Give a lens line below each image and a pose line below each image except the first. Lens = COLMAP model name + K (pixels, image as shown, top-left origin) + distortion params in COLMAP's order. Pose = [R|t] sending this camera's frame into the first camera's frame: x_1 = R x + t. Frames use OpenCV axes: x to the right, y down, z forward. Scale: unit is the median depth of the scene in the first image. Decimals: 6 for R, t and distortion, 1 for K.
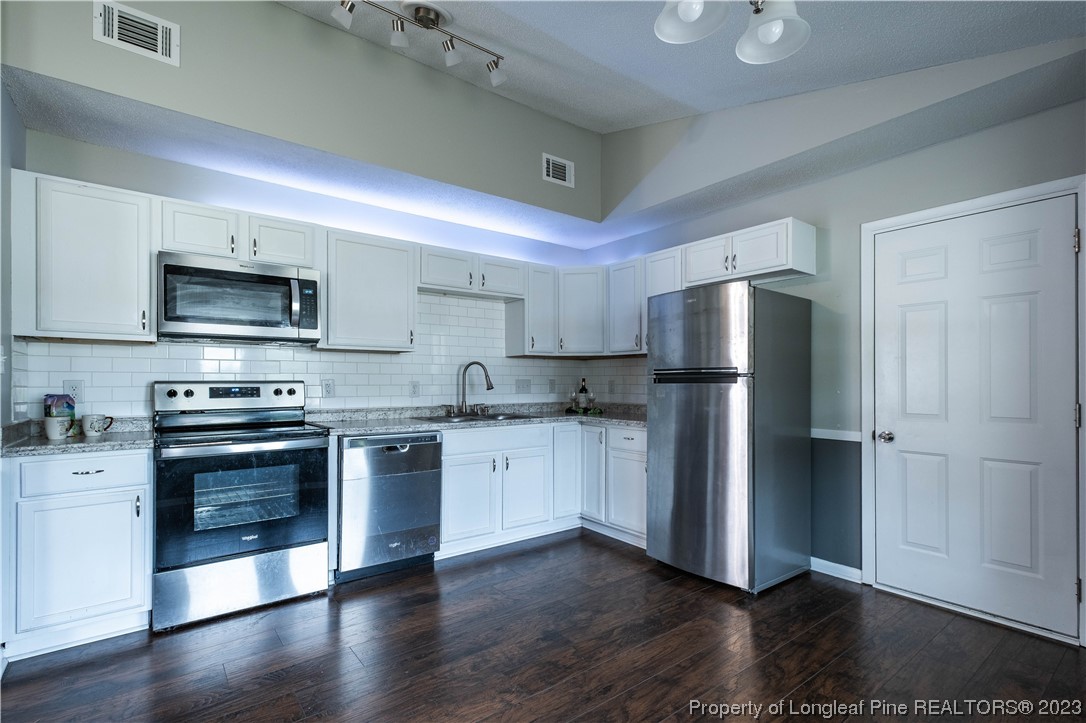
lens RADIAL K [[551.5, 0, 512.7], [0, 551.5, 377.6], [0, 0, 1]] dist [0.021410, -0.009015]
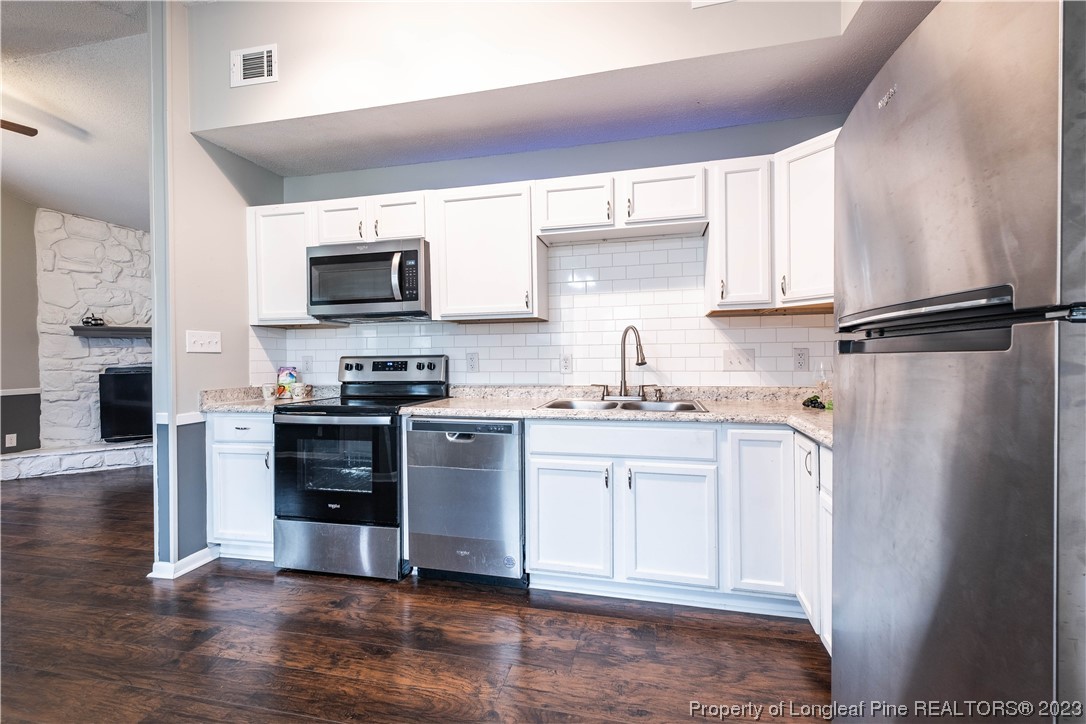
lens RADIAL K [[455.2, 0, 611.8], [0, 455.2, 357.7], [0, 0, 1]] dist [0.017424, -0.000097]
pose [[0.635193, -0.003790, -0.772344, 0.460736], [0.015915, 0.999840, 0.008182, 0.009325], [0.772189, -0.017489, 0.635152, 0.753710]]
